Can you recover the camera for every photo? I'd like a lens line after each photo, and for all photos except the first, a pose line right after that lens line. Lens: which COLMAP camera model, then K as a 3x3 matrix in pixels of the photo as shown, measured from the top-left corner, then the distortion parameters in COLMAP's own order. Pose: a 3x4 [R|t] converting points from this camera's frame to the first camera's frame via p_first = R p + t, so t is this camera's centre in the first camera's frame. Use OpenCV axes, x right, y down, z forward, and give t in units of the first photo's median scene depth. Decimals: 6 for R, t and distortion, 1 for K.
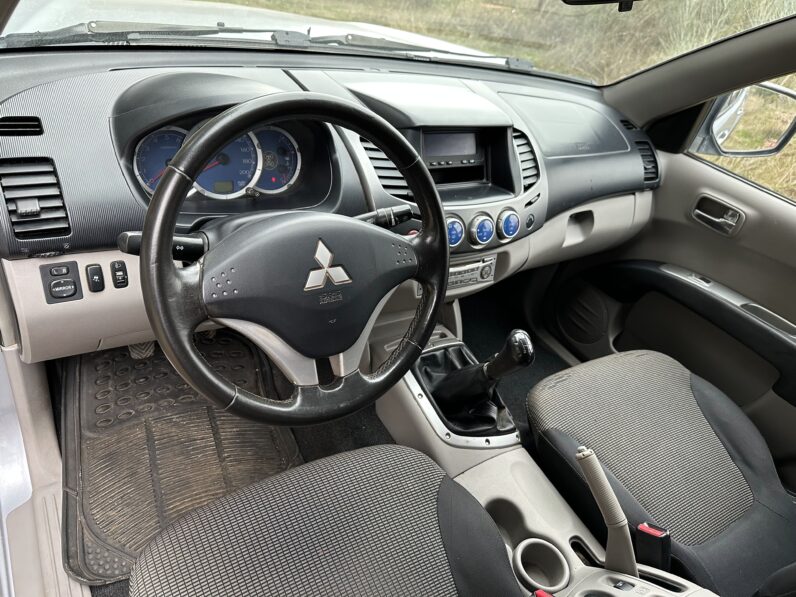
lens RADIAL K [[588.0, 0, 386.0], [0, 588.0, 295.9], [0, 0, 1]] dist [0.058674, -0.122530]
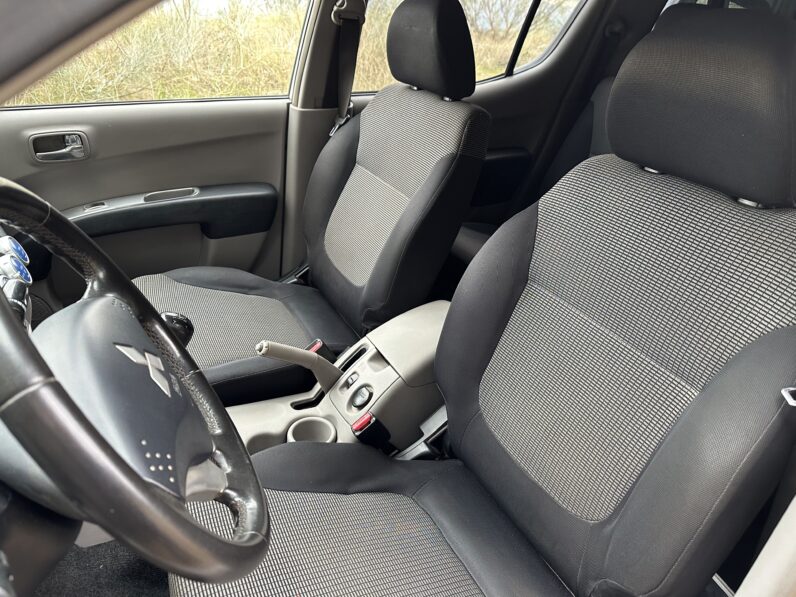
lens RADIAL K [[571.2, 0, 394.4], [0, 571.2, 273.8], [0, 0, 1]] dist [0.093022, -0.109260]
pose [[0.108852, -0.614236, 0.781579, -0.332248], [0.542671, 0.695472, 0.470986, -0.169186], [-0.832862, 0.372872, 0.409031, 0.237811]]
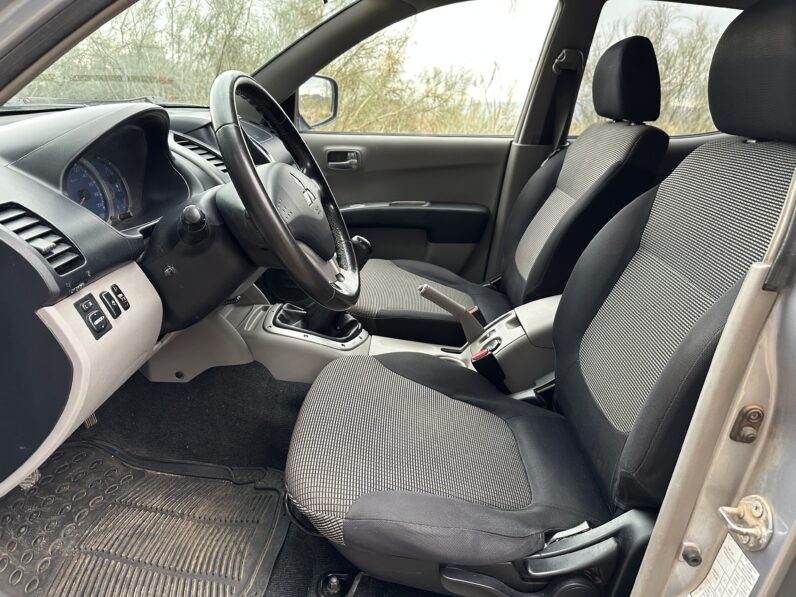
lens RADIAL K [[571.2, 0, 394.4], [0, 571.2, 273.8], [0, 0, 1]] dist [0.093022, -0.109260]
pose [[0.567890, -0.432599, 0.700257, -0.560318], [0.541644, 0.836998, 0.077815, 0.067567], [-0.619777, 0.335100, 0.709637, 0.017635]]
